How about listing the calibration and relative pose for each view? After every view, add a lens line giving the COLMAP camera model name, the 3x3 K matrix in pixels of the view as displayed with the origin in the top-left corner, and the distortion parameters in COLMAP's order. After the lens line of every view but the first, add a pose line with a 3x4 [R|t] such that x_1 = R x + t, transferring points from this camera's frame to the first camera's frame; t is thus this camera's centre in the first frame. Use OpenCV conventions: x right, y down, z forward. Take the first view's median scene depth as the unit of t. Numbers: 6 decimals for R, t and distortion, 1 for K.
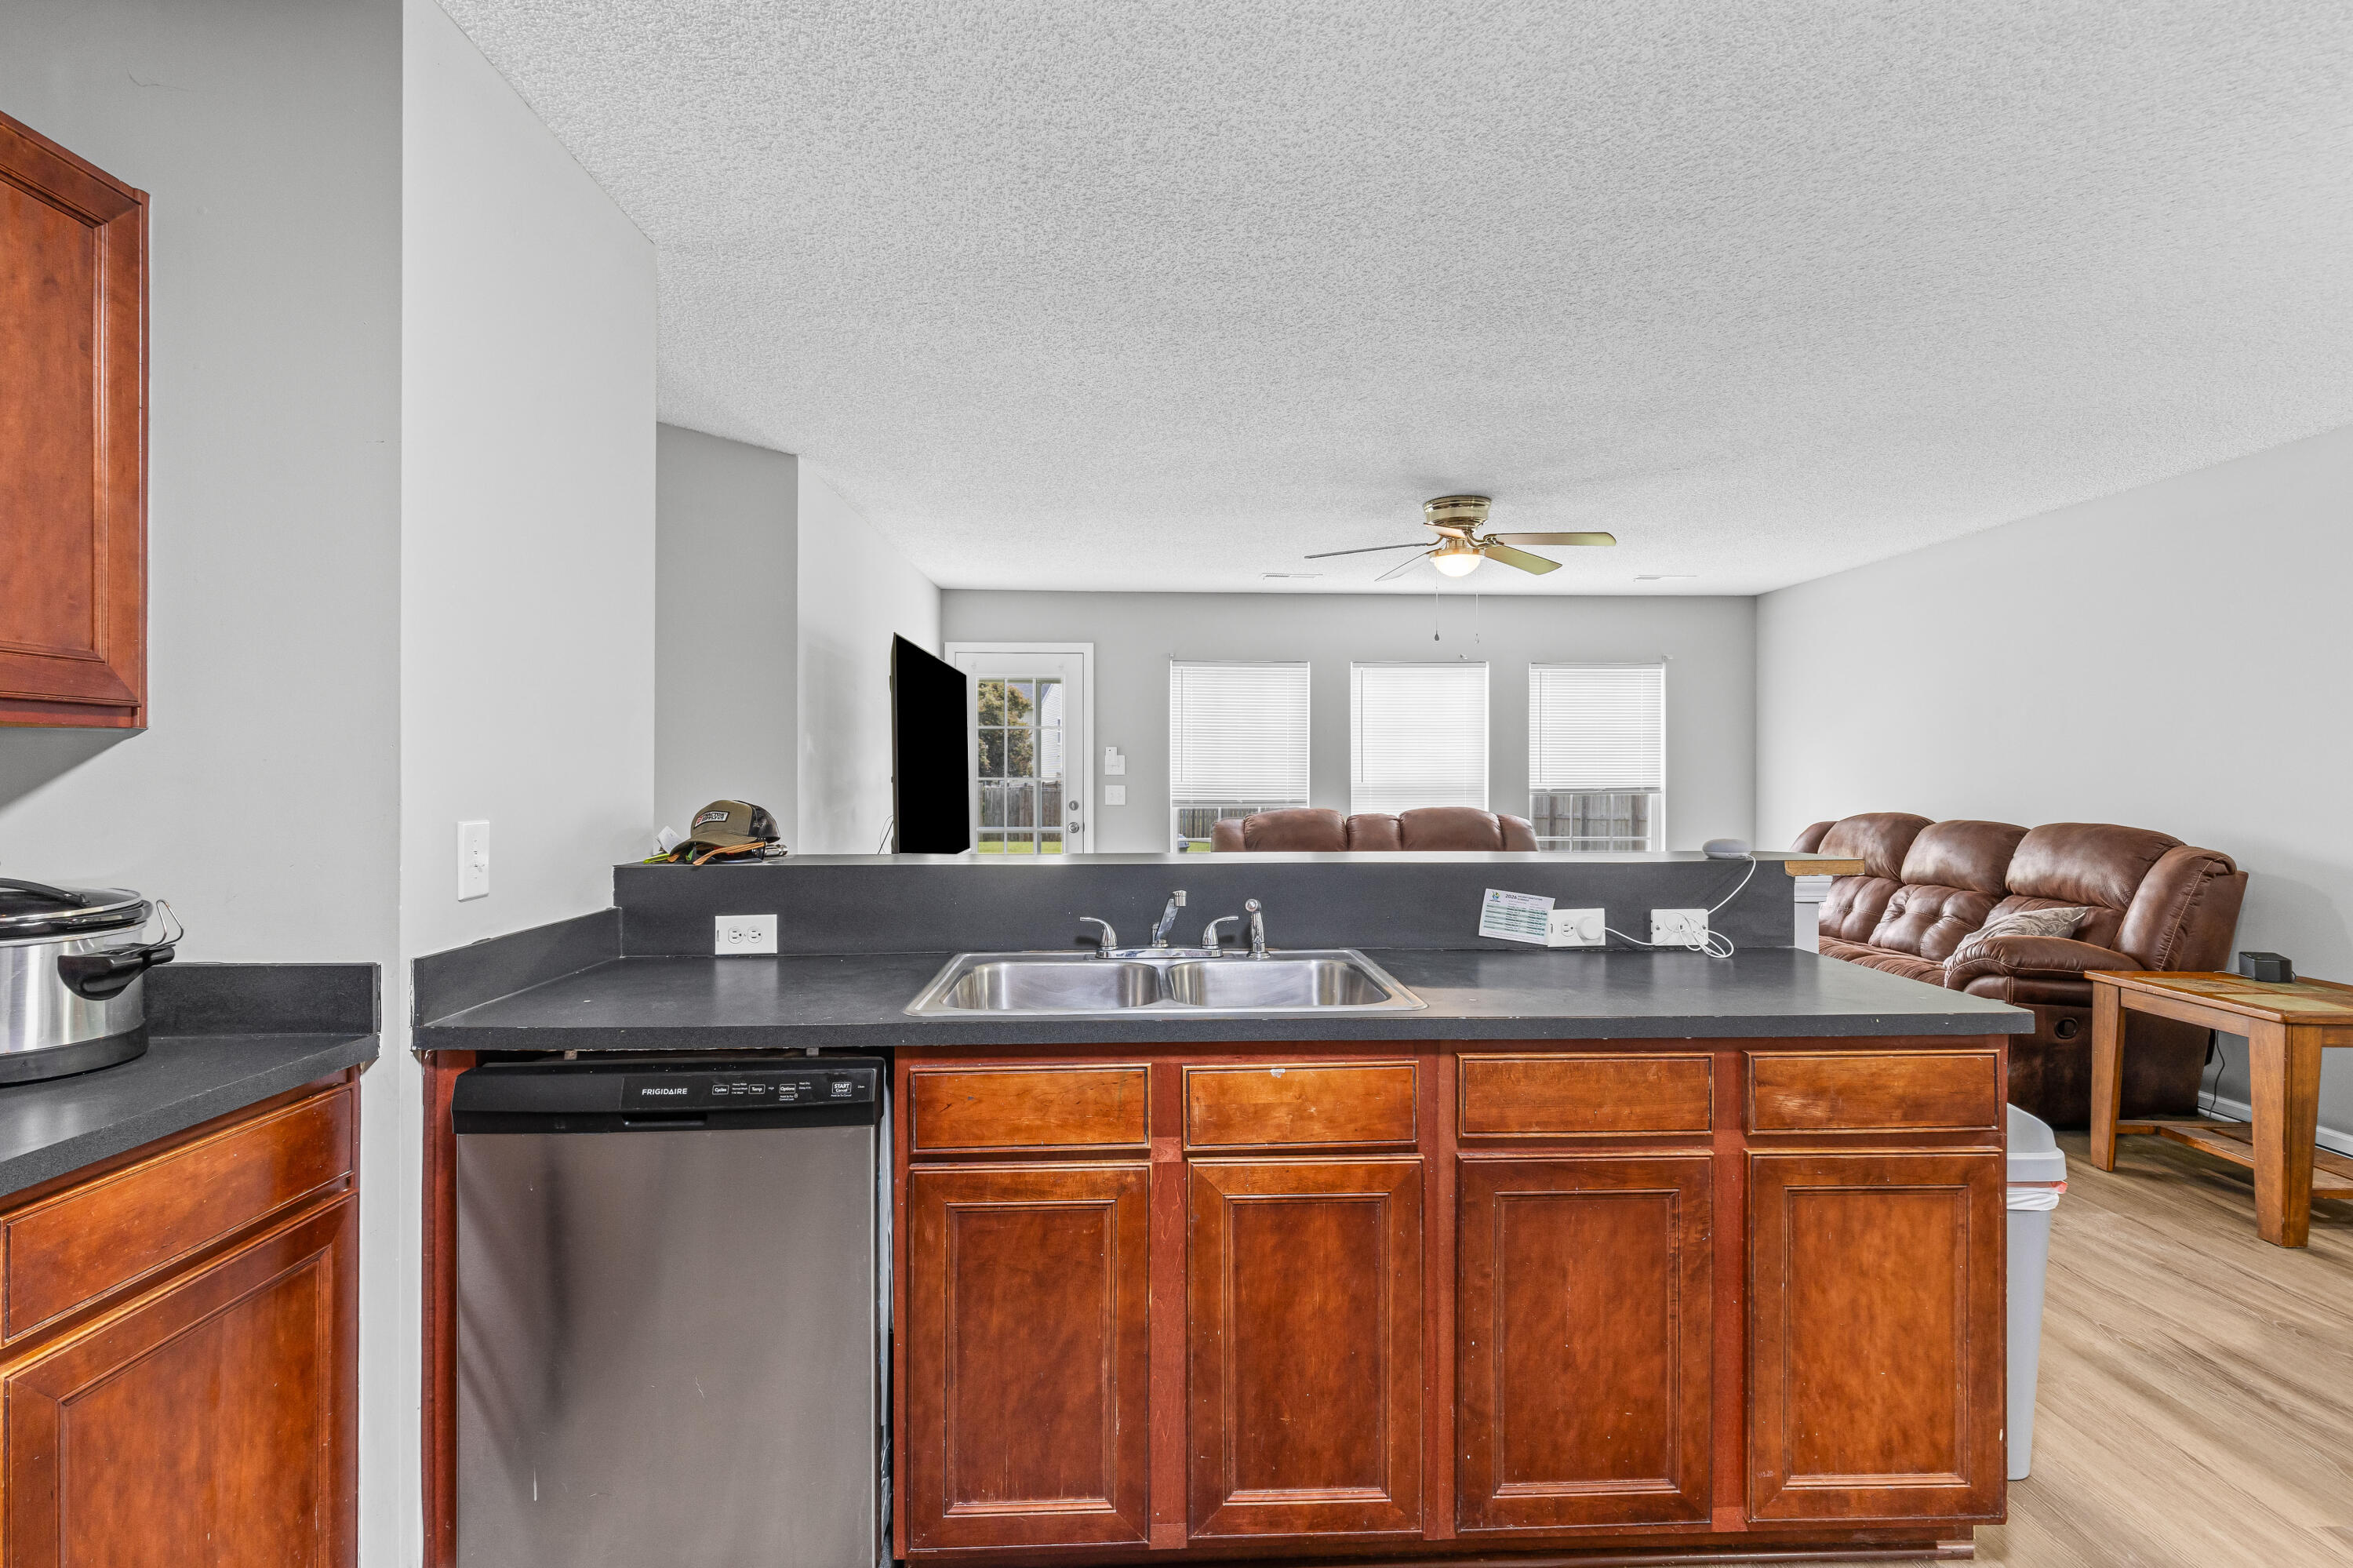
lens RADIAL K [[1074.9, 0, 1176.8], [0, 1074.9, 783.1], [0, 0, 1]] dist [0.011435, -0.000079]
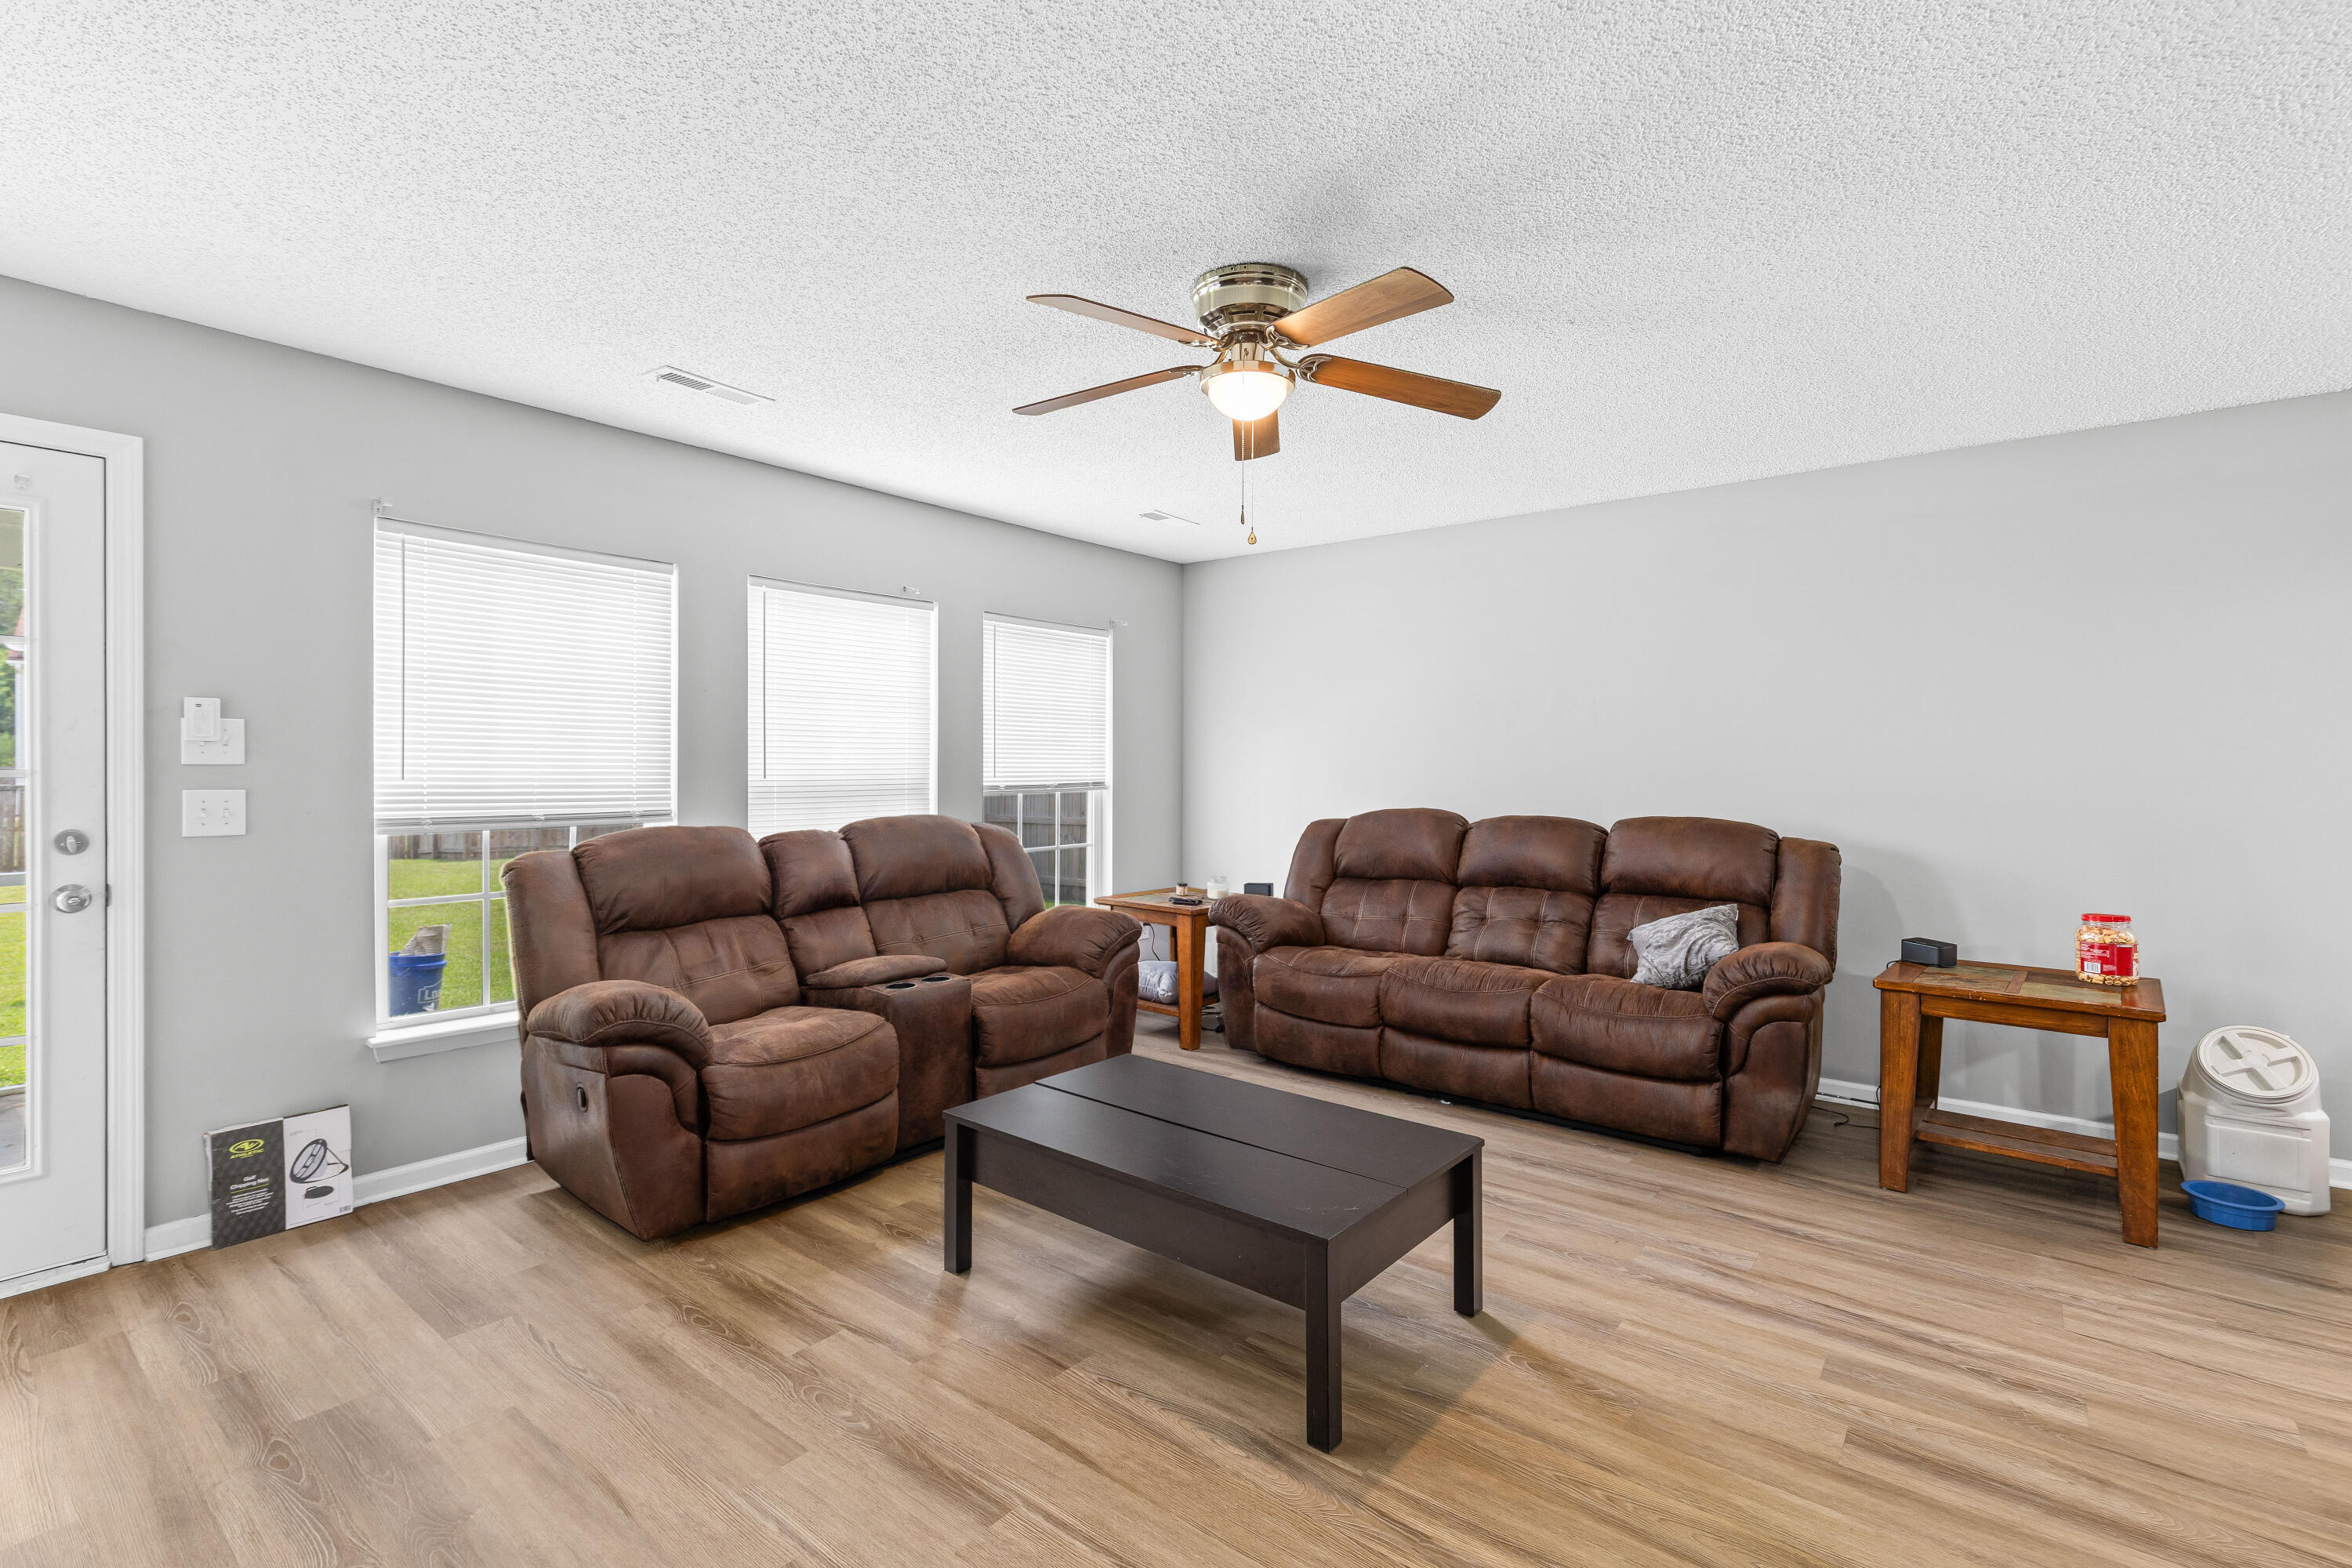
lens RADIAL K [[1074.4, 0, 1190.2], [0, 1074.4, 774.8], [0, 0, 1]] dist [0.011435, -0.000079]
pose [[0.655174, -0.003635, 0.755469, -0.127175], [0.002049, 0.999993, 0.003035, -0.004003], [-0.755475, -0.000441, 0.655177, 0.427730]]
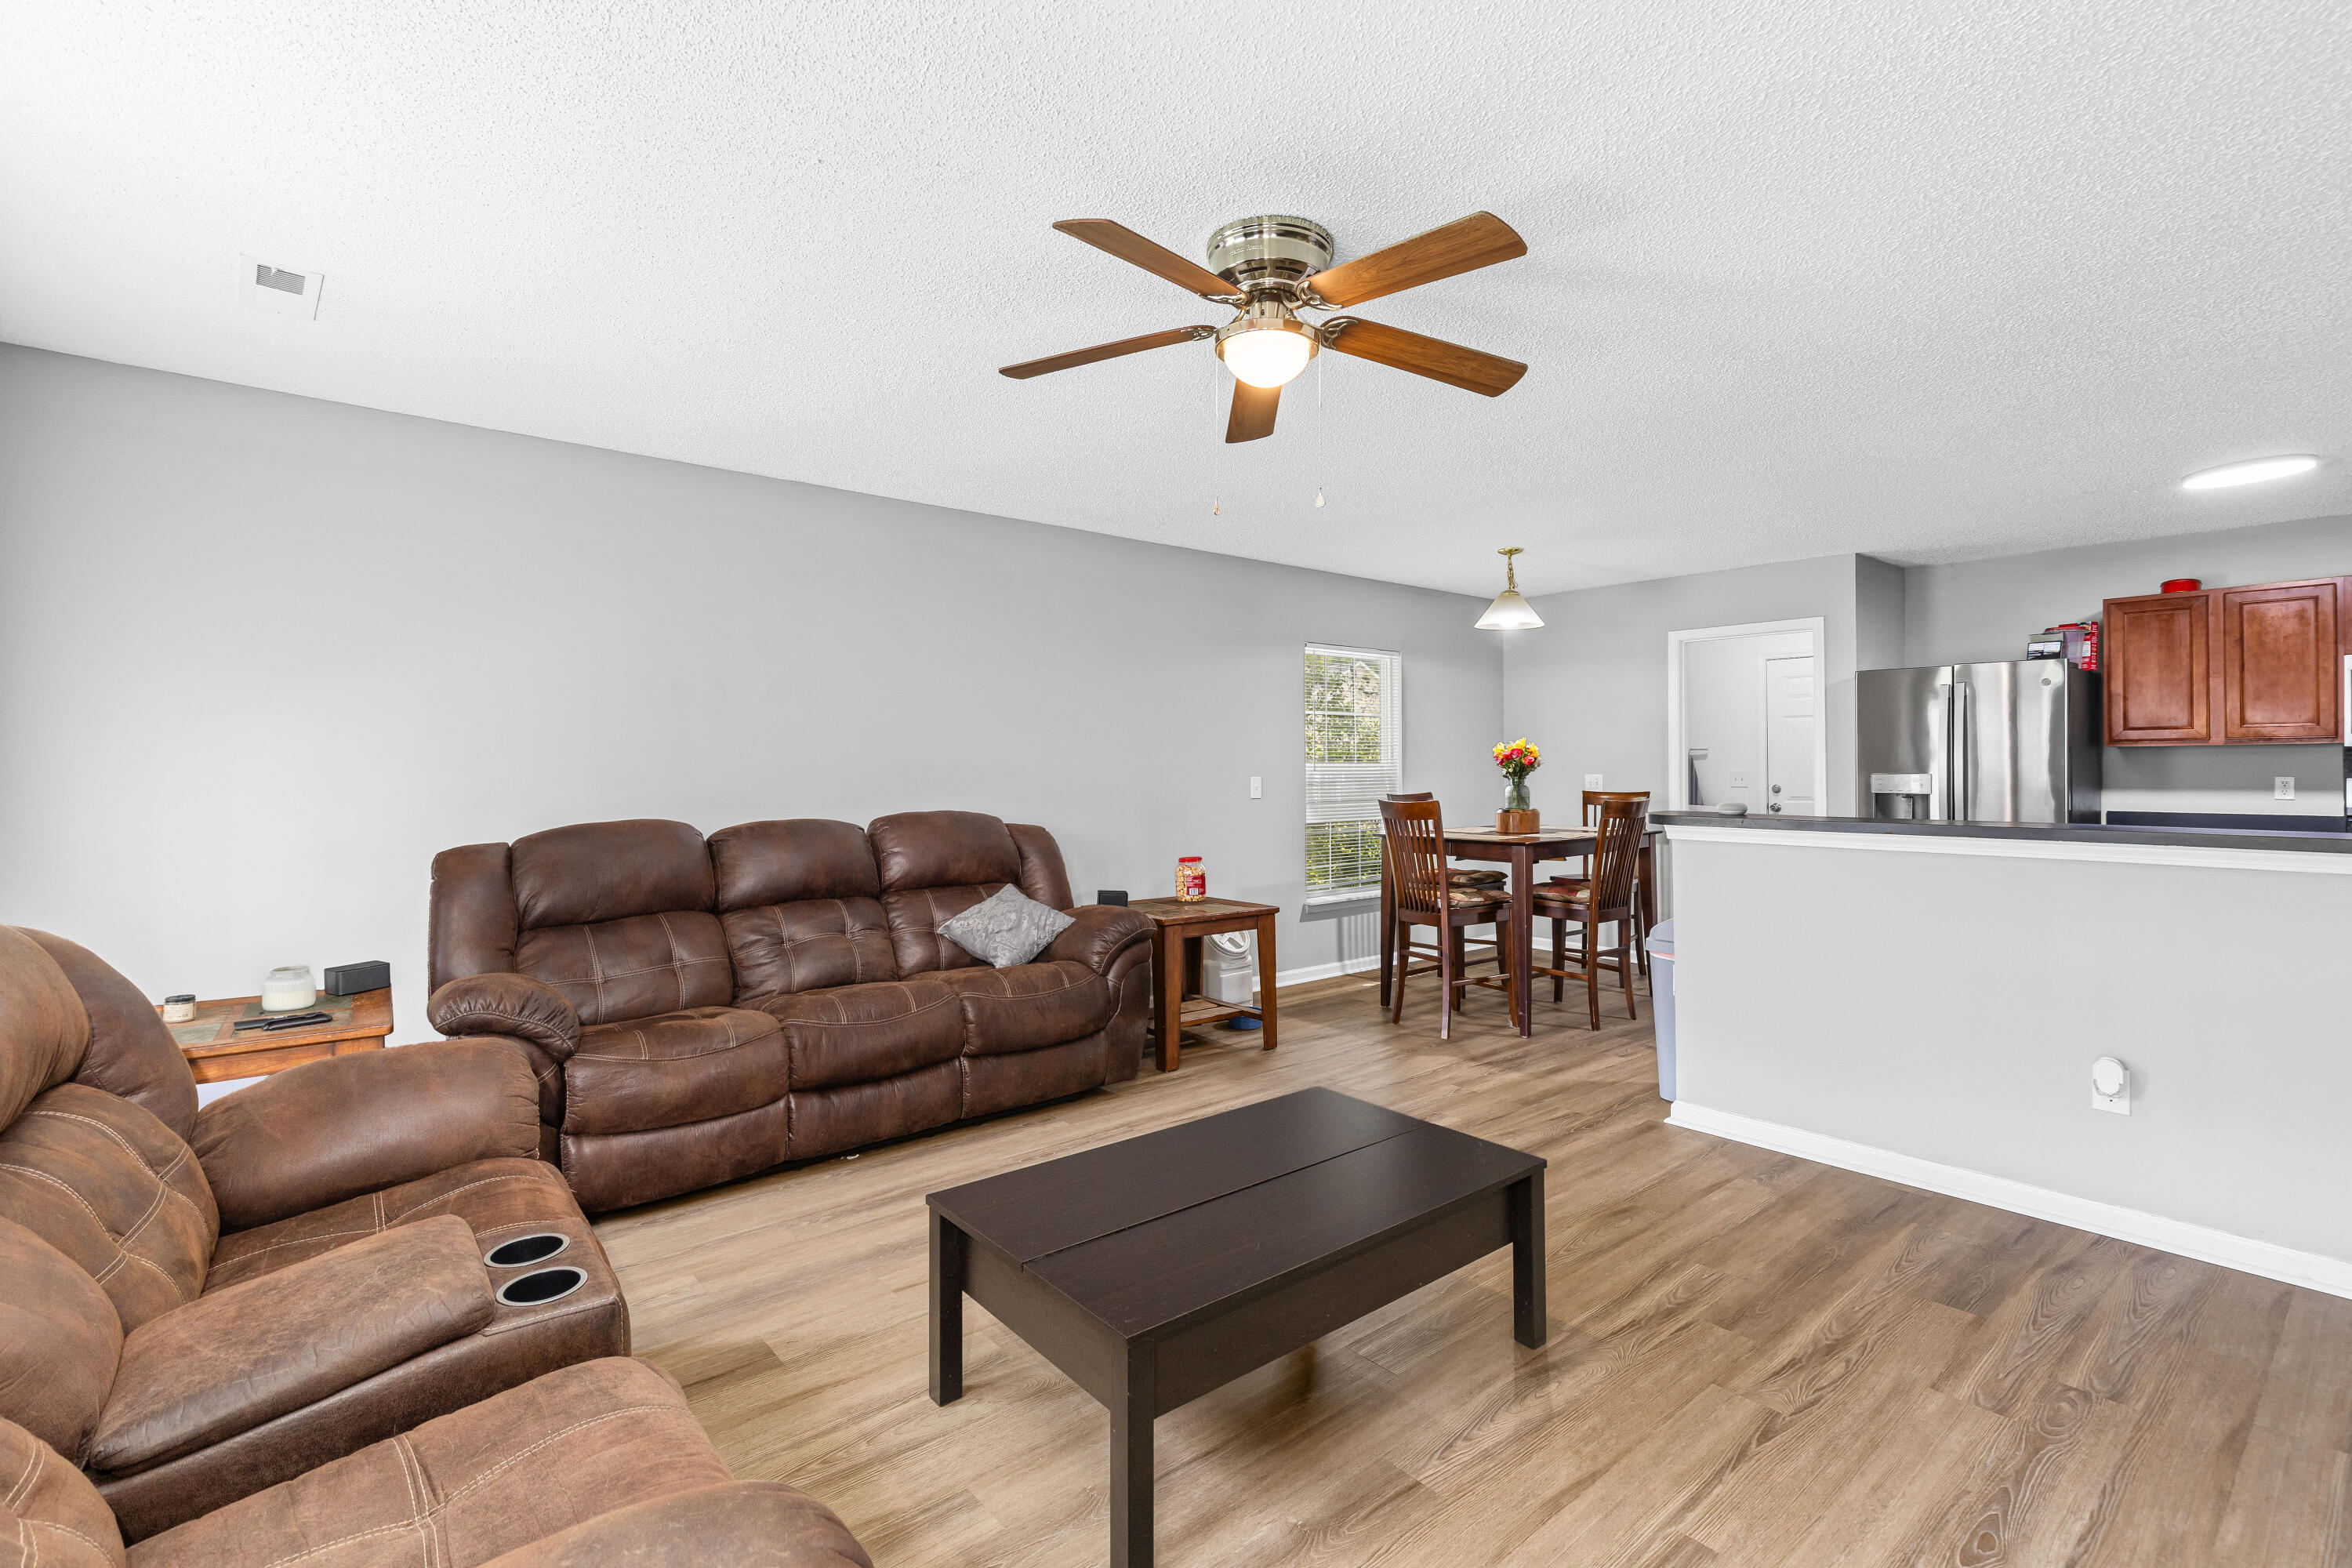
lens RADIAL K [[1074.4, 0, 1183.9], [0, 1074.4, 765.0], [0, 0, 1]] dist [0.011435, -0.000079]
pose [[-0.616149, 0.001080, 0.787629, -0.084340], [0.008283, 0.999953, 0.005108, -0.007744], [-0.787586, 0.009672, -0.616129, 0.896400]]
